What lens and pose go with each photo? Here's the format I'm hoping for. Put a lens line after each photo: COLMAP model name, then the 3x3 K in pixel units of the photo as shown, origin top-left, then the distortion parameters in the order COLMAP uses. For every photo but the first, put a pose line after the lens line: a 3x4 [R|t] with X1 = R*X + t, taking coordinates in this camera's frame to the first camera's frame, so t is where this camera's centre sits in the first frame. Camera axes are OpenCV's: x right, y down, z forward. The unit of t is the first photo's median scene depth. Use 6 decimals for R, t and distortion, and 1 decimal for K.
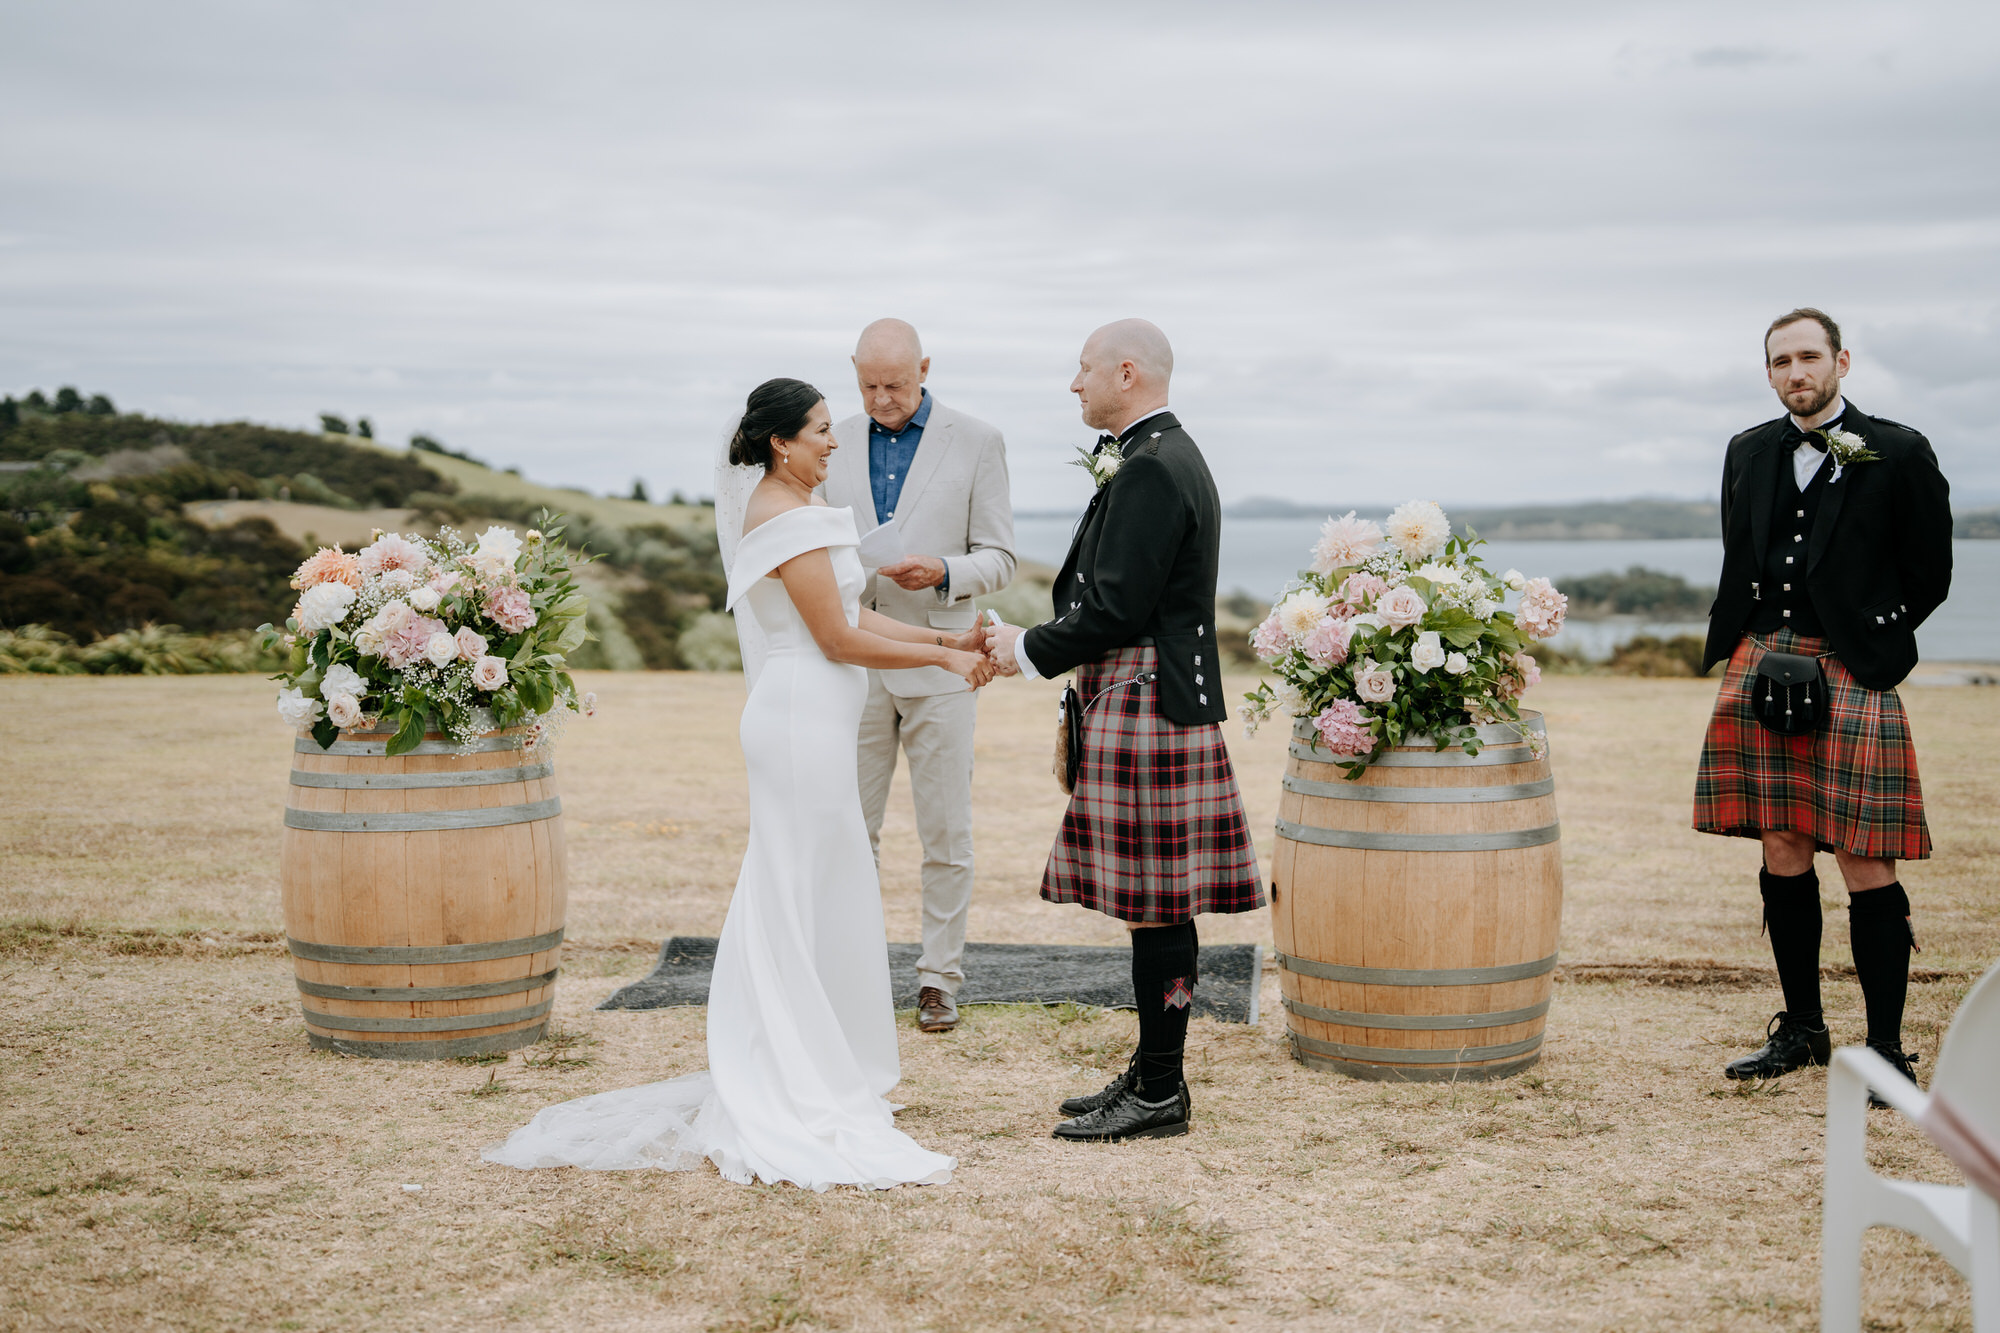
lens RADIAL K [[2834.1, 0, 973.2], [0, 2834.1, 692.1], [0, 0, 1]] dist [-0.127275, 0.887663]
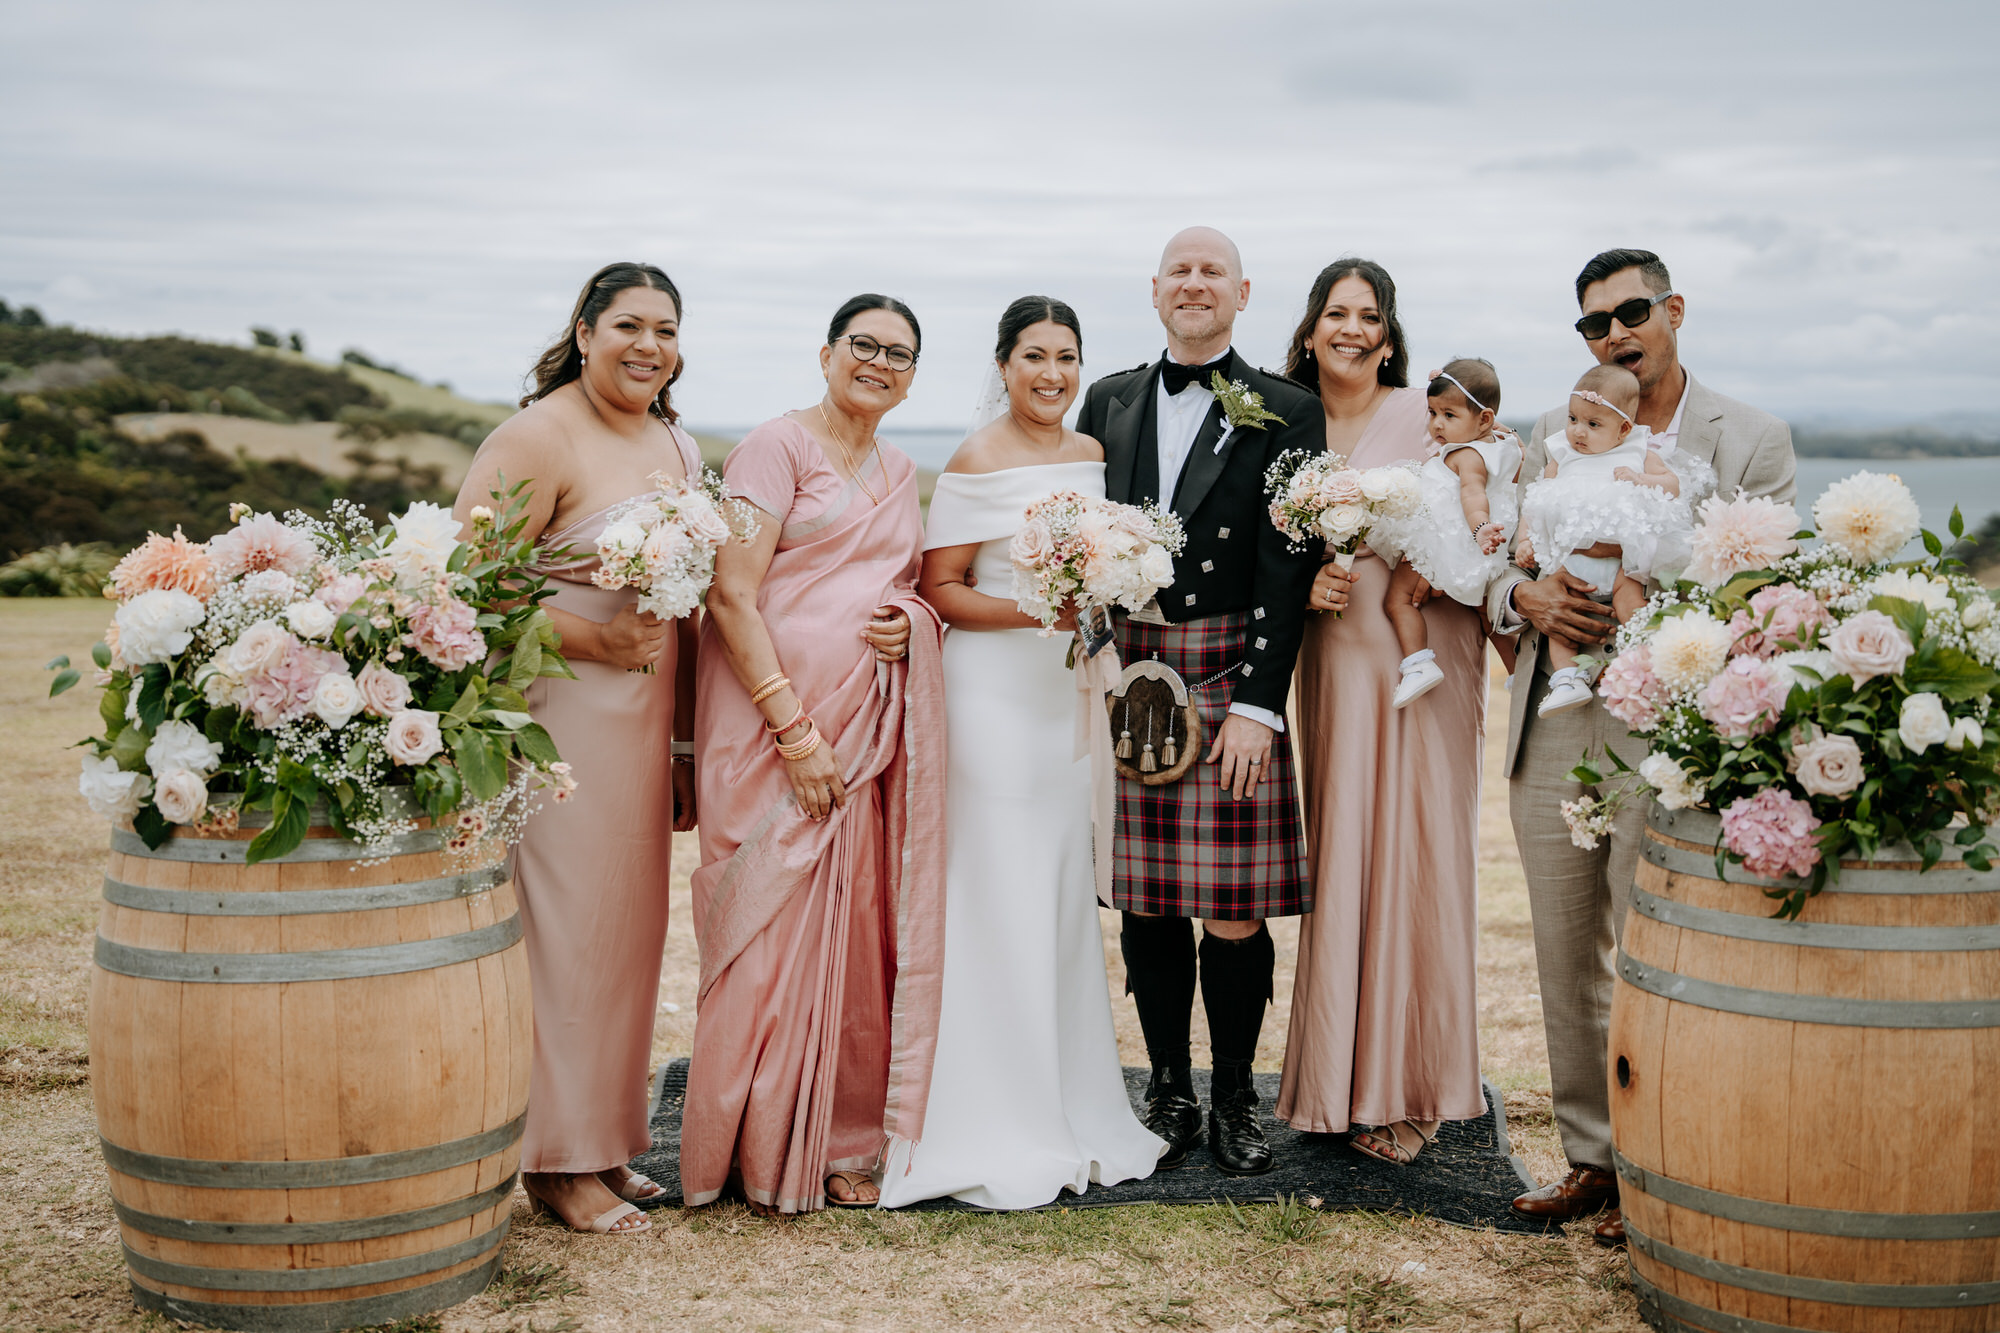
lens RADIAL K [[2774.0, 0, 970.7], [0, 2774.0, 656.8], [0, 0, 1]] dist [-0.148377, 1.005305]
pose [[0.999628, 0.002923, 0.027104, -0.060680], [-0.003435, 0.999816, 0.018883, -0.035841], [-0.027044, -0.018969, 0.999454, 0.364543]]
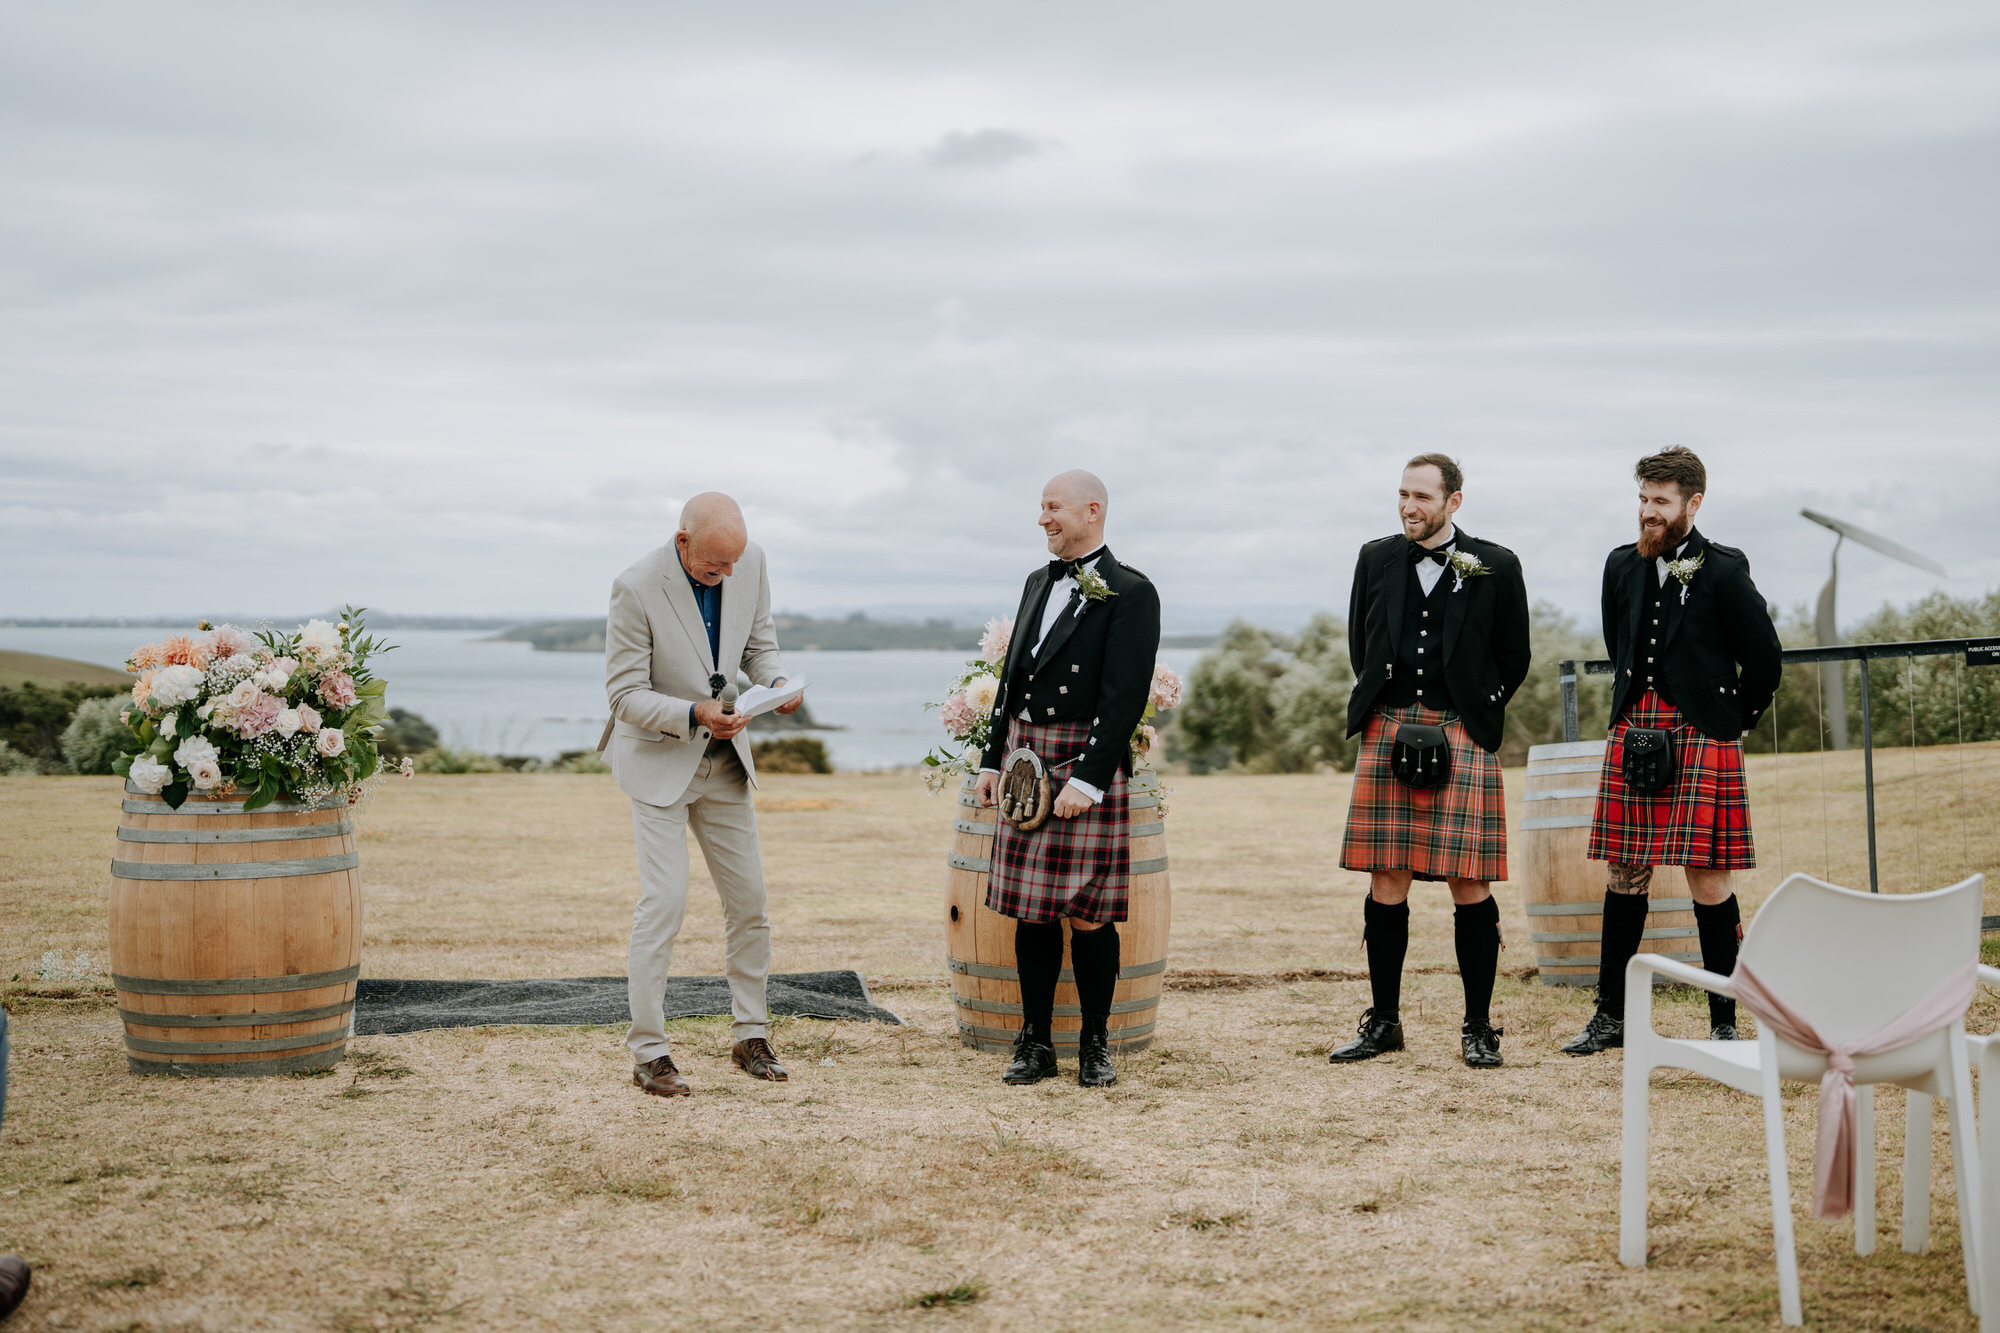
lens RADIAL K [[2774.0, 0, 970.7], [0, 2774.0, 656.8], [0, 0, 1]] dist [-0.148377, 1.005305]
pose [[0.947886, 0.004991, 0.318570, -0.277171], [0.011455, 0.998697, -0.049729, 0.017469], [-0.318403, 0.050787, 0.946594, -0.175469]]
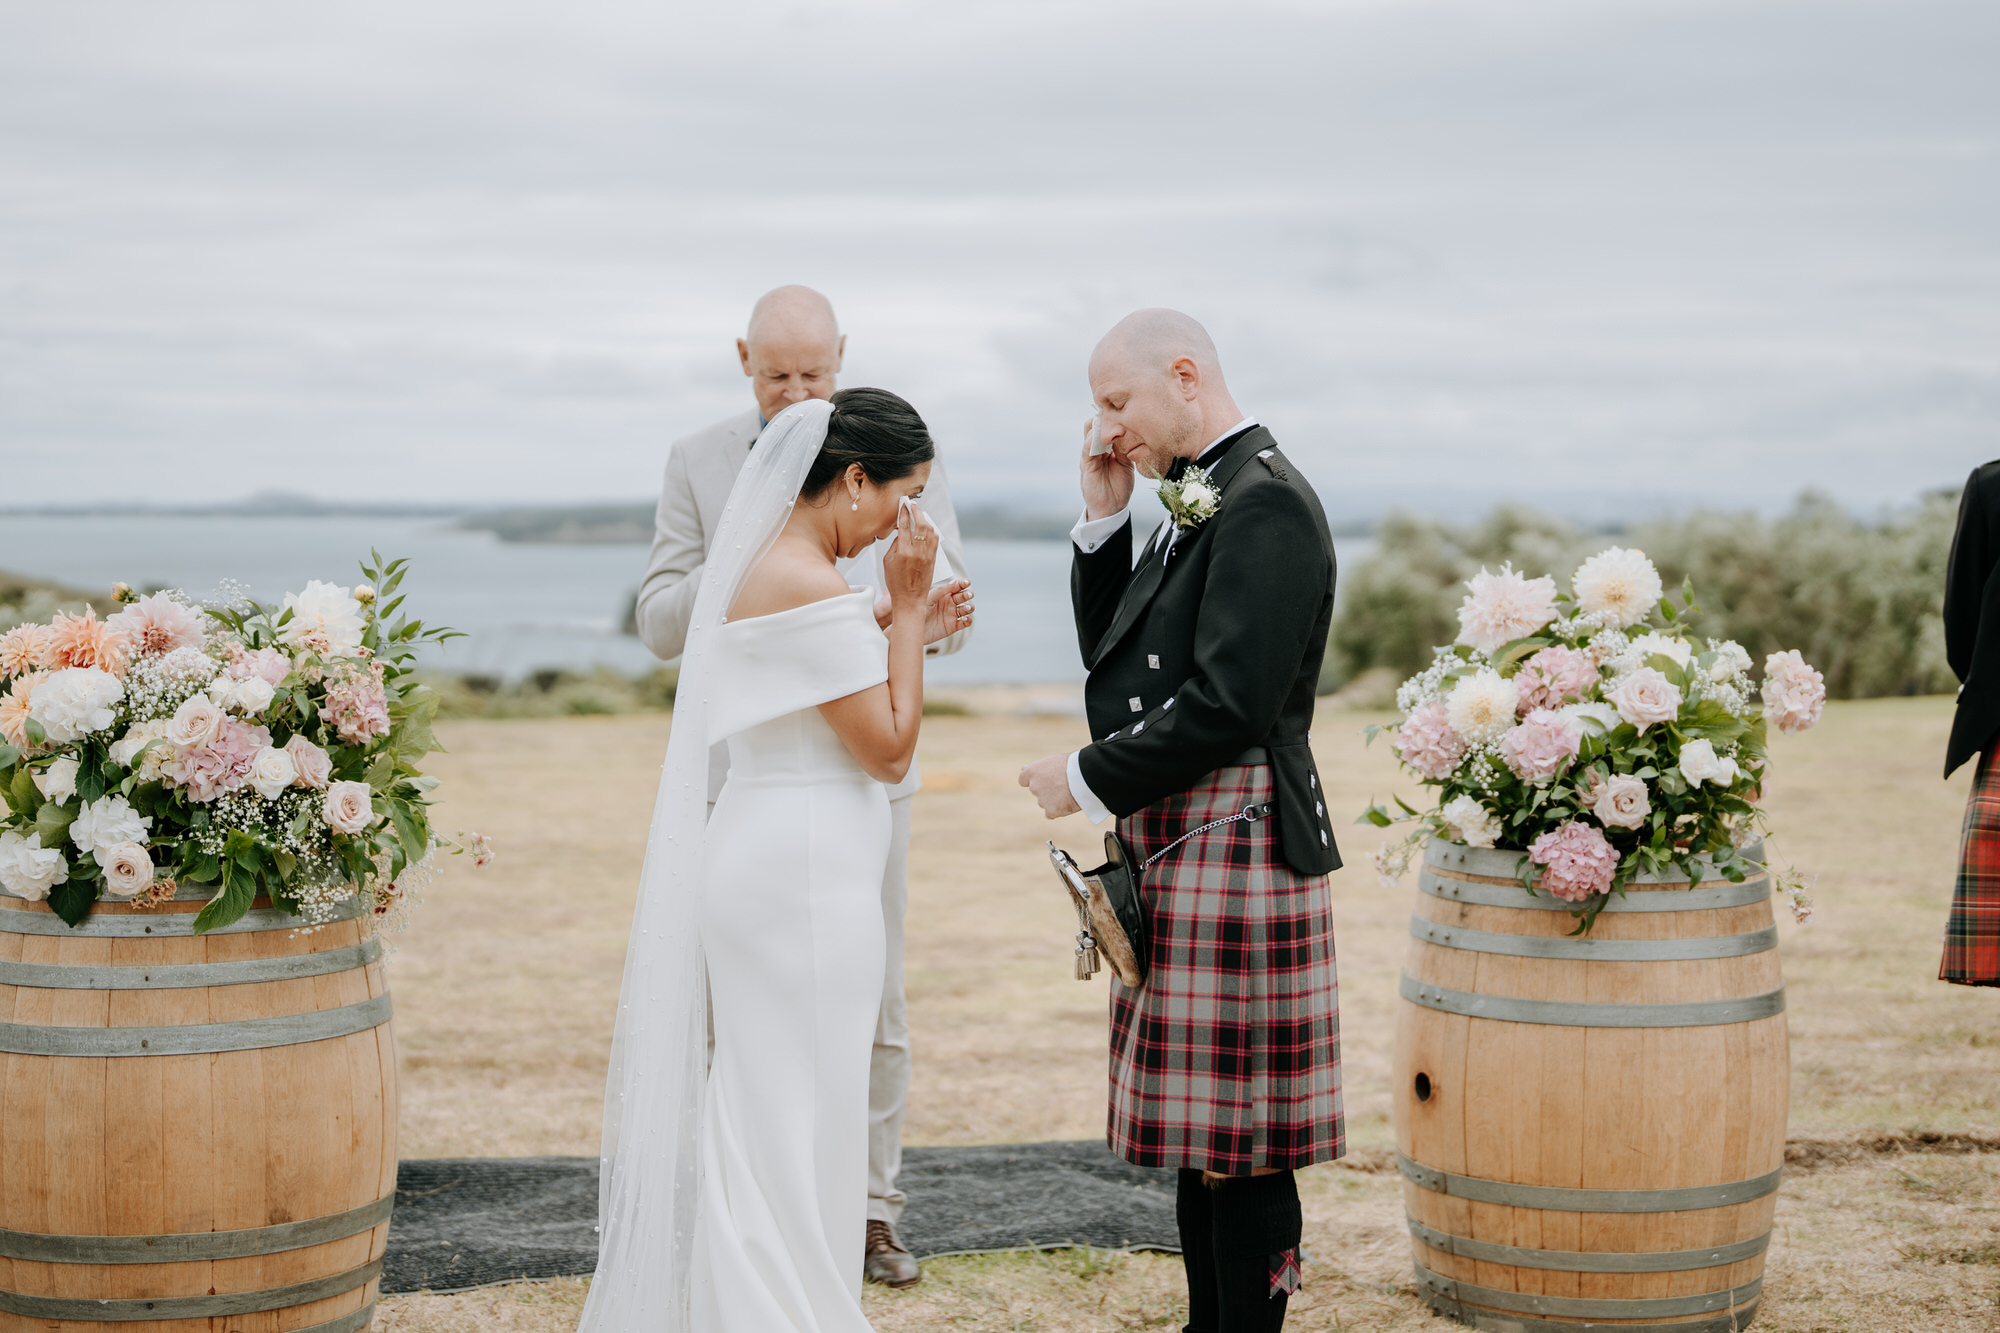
lens RADIAL K [[3363.9, 0, 945.3], [0, 3363.9, 530.2], [0, 0, 1]] dist [-0.162554, 1.058775]
pose [[0.954820, 0.005106, 0.297141, -0.262541], [0.012074, 0.998360, -0.055953, -0.024854], [-0.296939, 0.057012, 0.953193, 0.206847]]
